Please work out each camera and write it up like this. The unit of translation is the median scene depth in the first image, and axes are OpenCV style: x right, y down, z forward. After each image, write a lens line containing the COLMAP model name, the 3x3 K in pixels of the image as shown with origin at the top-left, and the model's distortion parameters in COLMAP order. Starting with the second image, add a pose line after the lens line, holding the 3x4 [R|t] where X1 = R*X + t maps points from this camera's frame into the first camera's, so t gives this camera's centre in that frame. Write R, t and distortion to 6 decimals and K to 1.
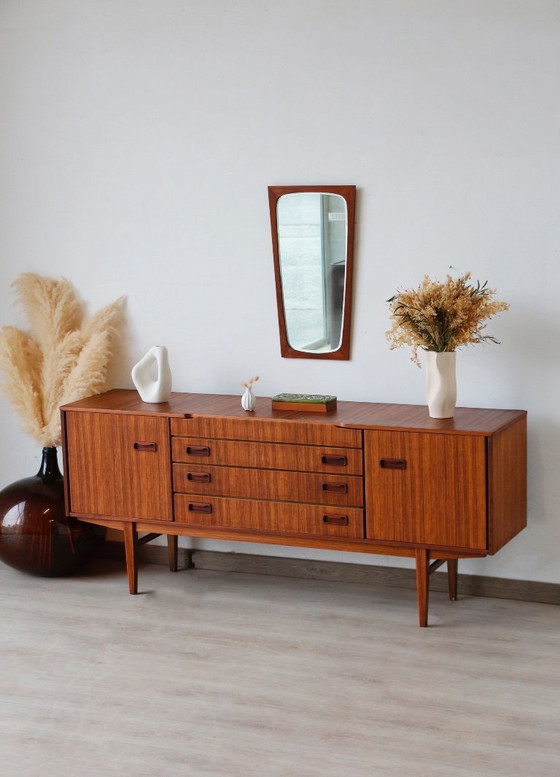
lens RADIAL K [[1580.0, 0, 280.6], [0, 1580.0, 436.5], [0, 0, 1]] dist [0.145712, 0.066991]
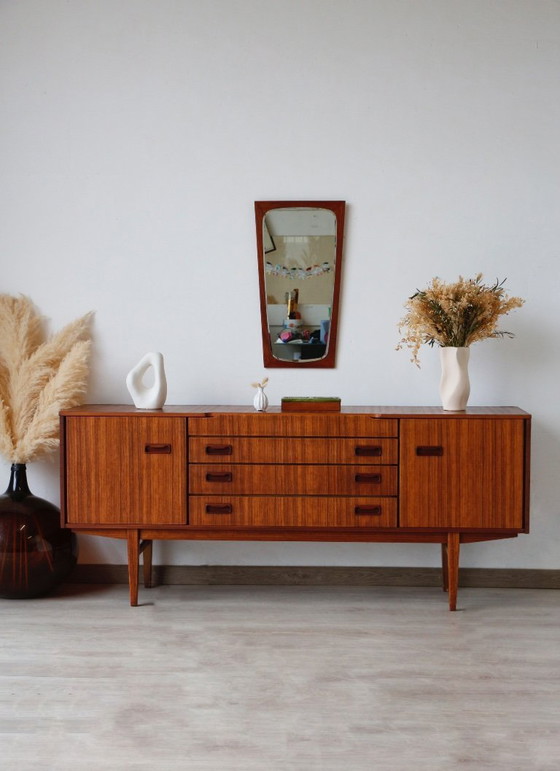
lens RADIAL K [[1252.5, 0, 280.3], [0, 1252.5, 433.2], [0, 0, 1]] dist [0.030323, 0.096384]
pose [[0.933834, -0.003973, 0.357685, -0.298981], [0.044632, 0.993419, -0.105488, 0.083856], [-0.354911, 0.114472, 0.927865, 0.260072]]
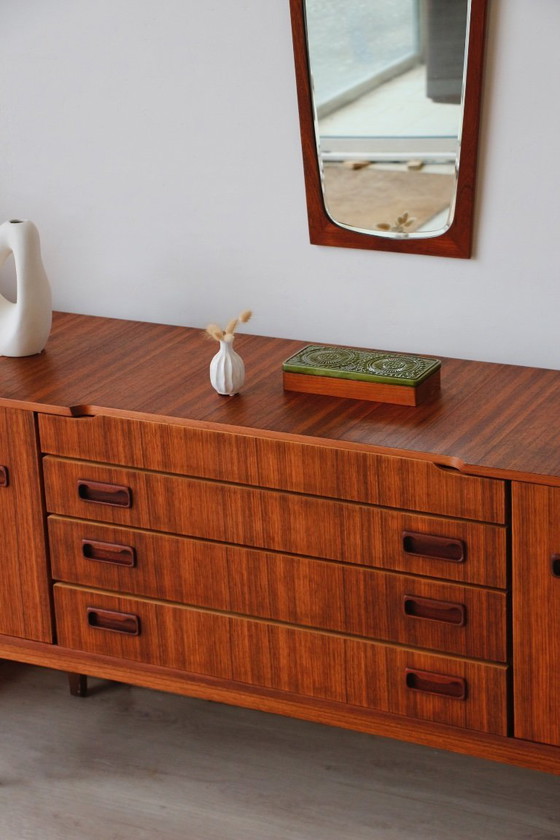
lens RADIAL K [[2005.8, 0, 280.0], [0, 2005.8, 438.0], [0, 0, 1]] dist [0.327756, 0.067911]
pose [[0.999300, 0.001964, -0.037363, 0.013488], [0.004199, 0.986427, 0.164146, -0.092787], [0.037178, -0.164187, 0.985728, 0.487006]]
